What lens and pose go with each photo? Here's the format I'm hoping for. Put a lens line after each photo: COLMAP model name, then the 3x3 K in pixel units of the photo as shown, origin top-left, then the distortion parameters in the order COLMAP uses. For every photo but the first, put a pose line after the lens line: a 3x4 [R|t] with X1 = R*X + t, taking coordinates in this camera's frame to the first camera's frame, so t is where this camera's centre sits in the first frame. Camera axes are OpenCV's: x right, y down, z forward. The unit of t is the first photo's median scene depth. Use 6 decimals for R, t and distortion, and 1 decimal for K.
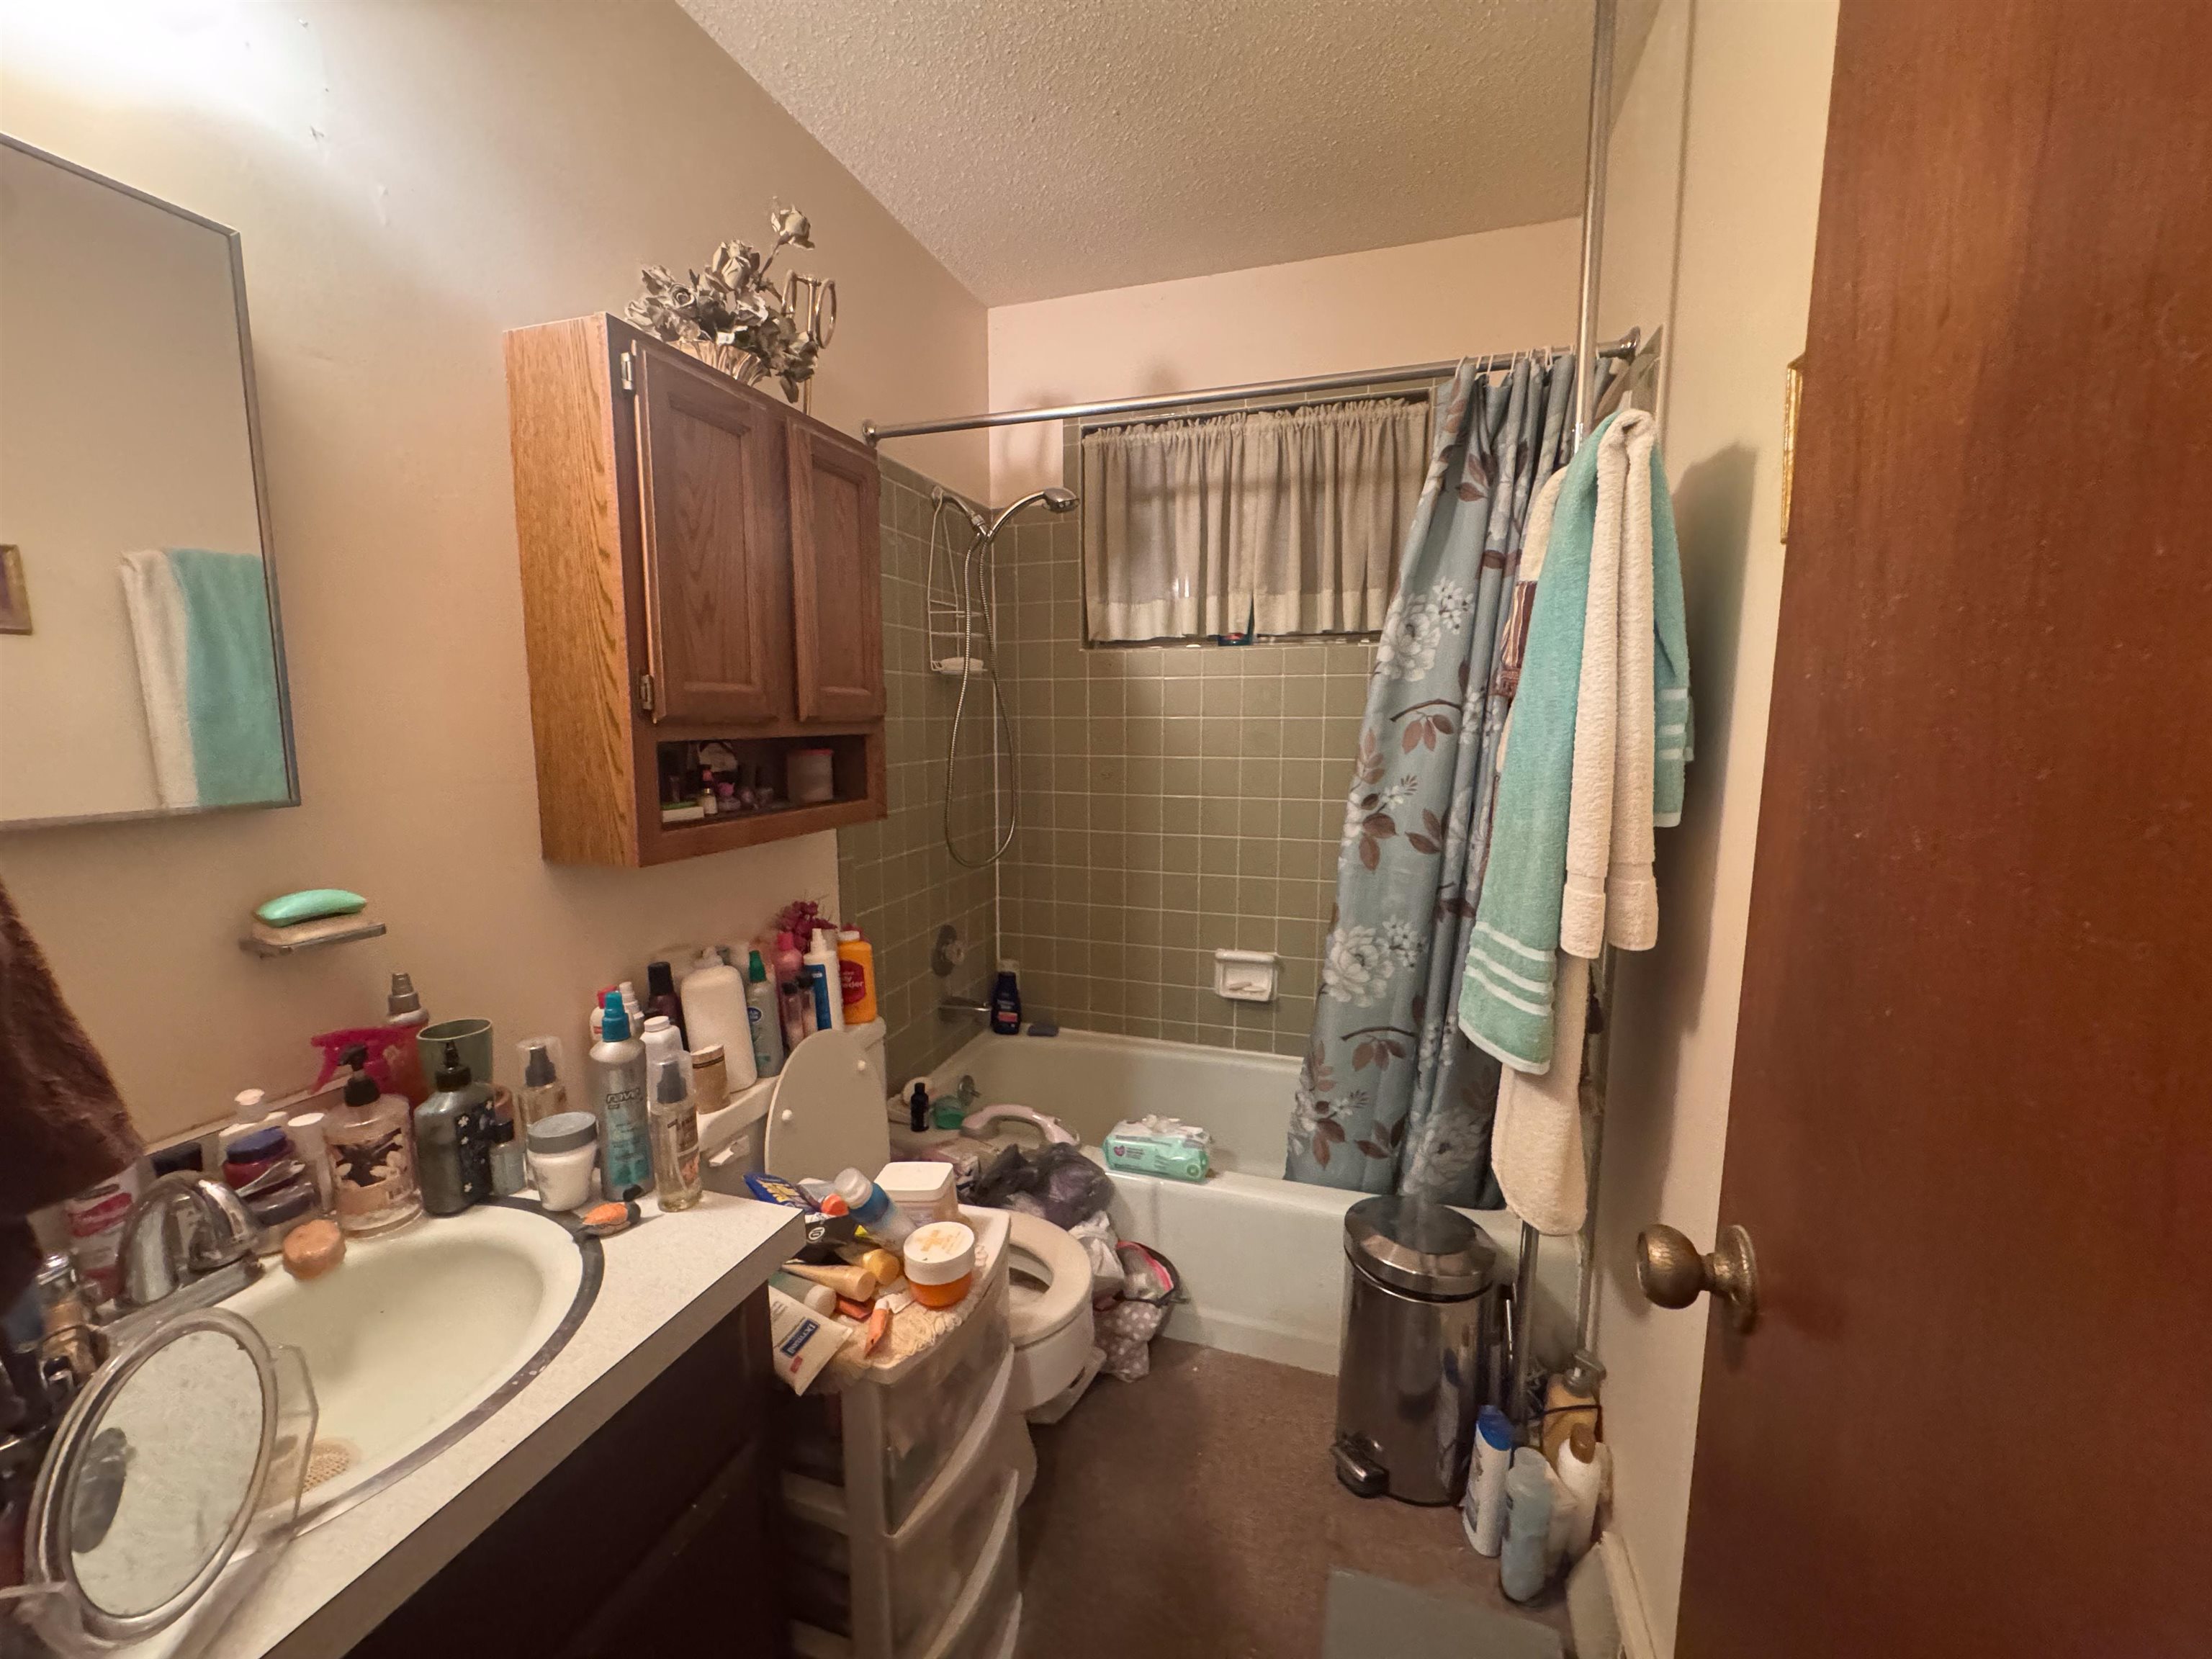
lens RADIAL K [[897.1, 0, 1099.9], [0, 897.1, 825.5], [0, 0, 1]] dist [-0.000217, -0.000049]
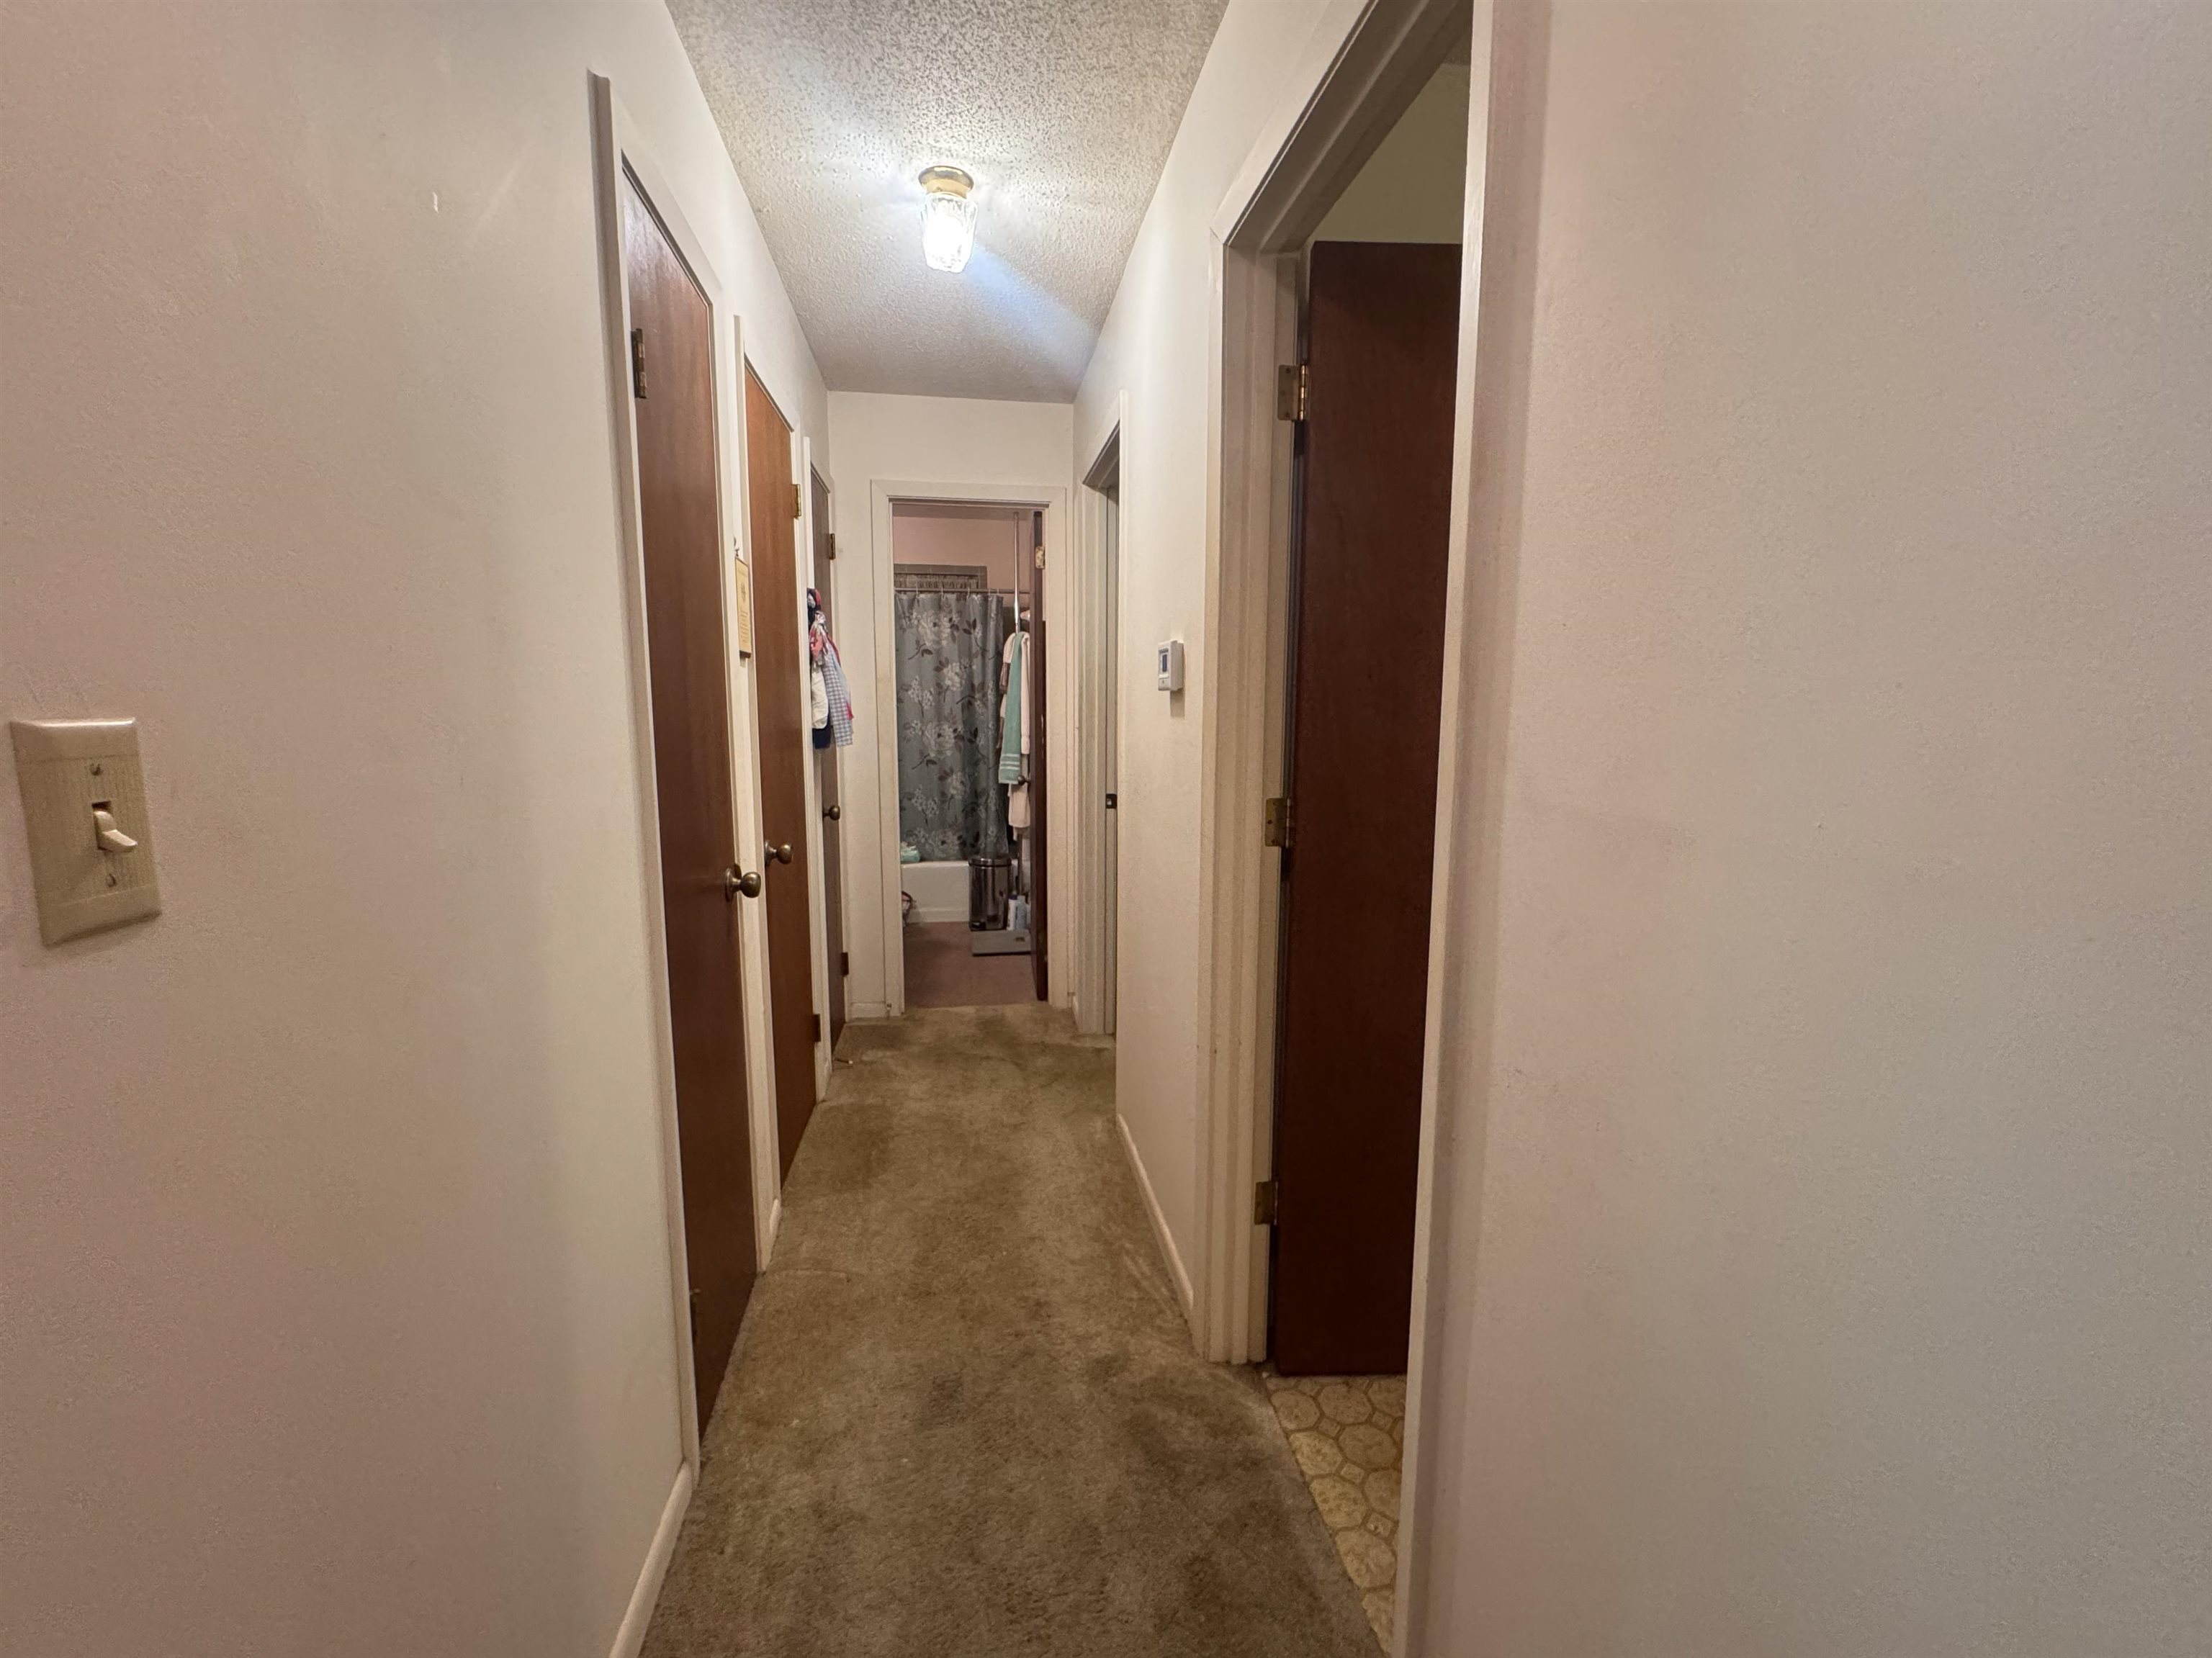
lens RADIAL K [[897.1, 0, 1099.9], [0, 897.1, 825.0], [0, 0, 1]] dist [-0.000217, -0.000049]
pose [[0.883504, -0.059162, 0.464673, -0.908498], [0.056721, 0.998205, 0.019243, 0.344769], [-0.464977, 0.009355, 0.885273, -2.333071]]
